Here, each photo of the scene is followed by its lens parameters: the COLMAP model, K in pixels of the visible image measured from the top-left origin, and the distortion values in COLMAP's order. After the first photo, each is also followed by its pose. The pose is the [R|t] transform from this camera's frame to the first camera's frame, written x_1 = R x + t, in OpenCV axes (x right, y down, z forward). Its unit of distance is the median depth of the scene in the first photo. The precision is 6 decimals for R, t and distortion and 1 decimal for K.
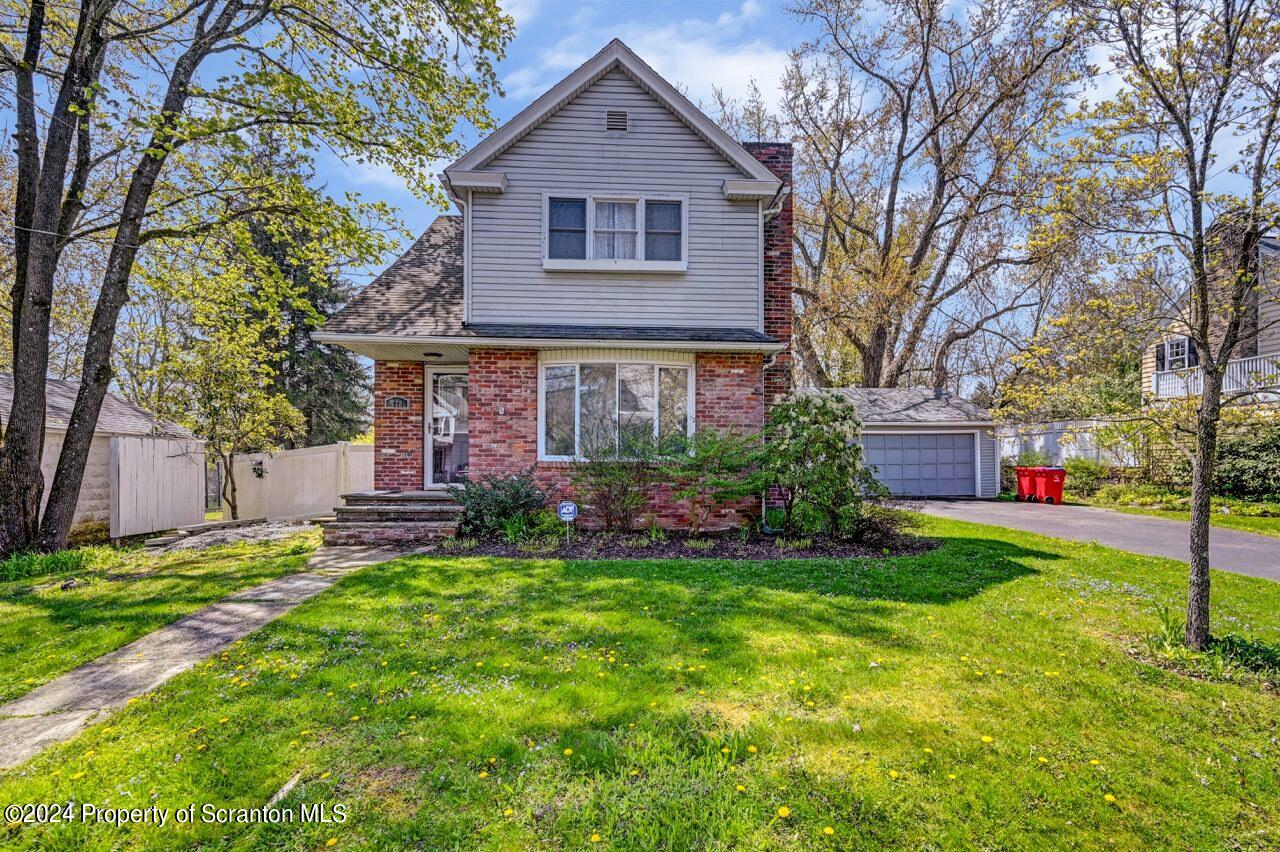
lens RADIAL K [[579.7, 0, 640.3], [0, 579.7, 432.3], [0, 0, 1]] dist [0.002935, 0.000823]
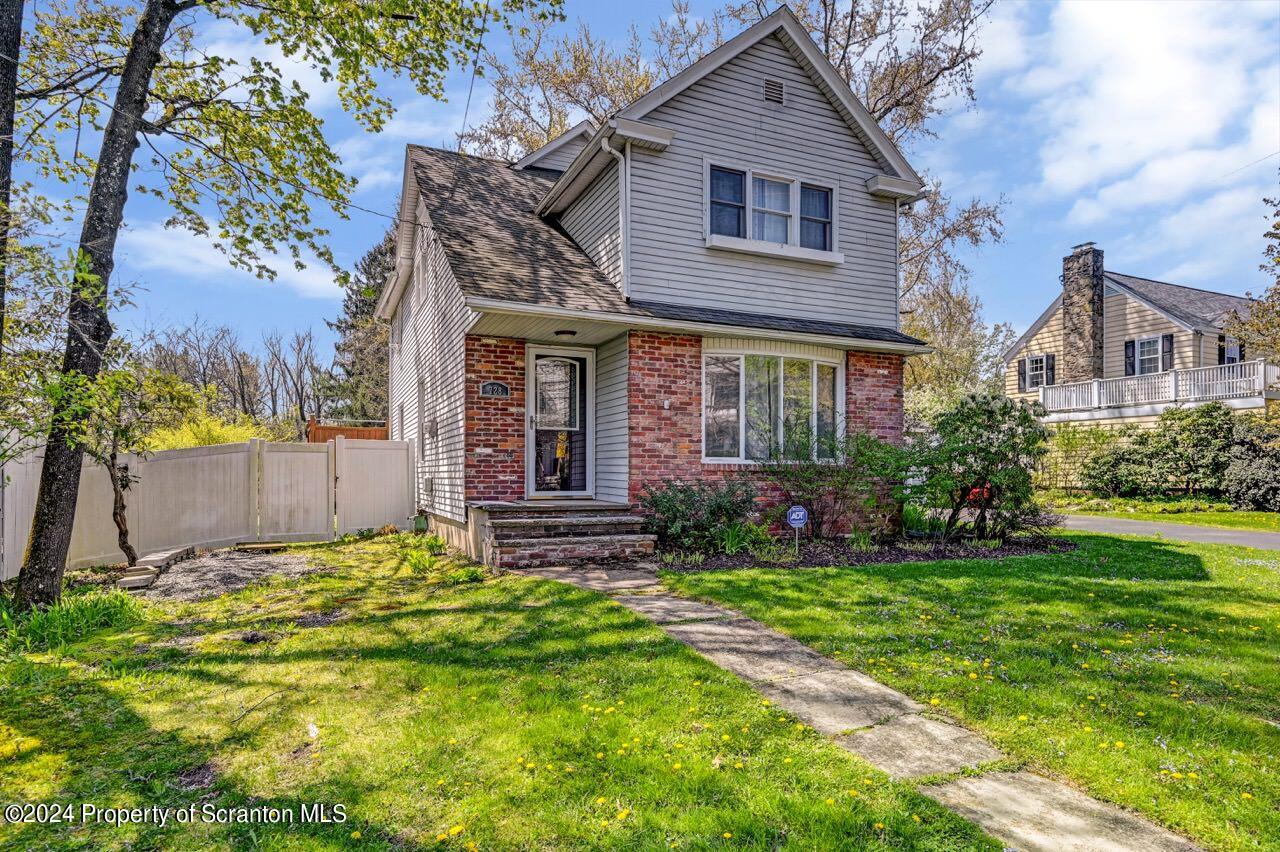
lens RADIAL K [[714.6, 0, 640.2], [0, 714.6, 425.9], [0, 0, 1]] dist [0.007301, 0.000555]
pose [[0.935724, 0.022051, 0.352042, -0.638774], [-0.017767, 0.999724, -0.015396, 0.011322], [-0.352284, 0.008152, 0.935858, 0.022691]]
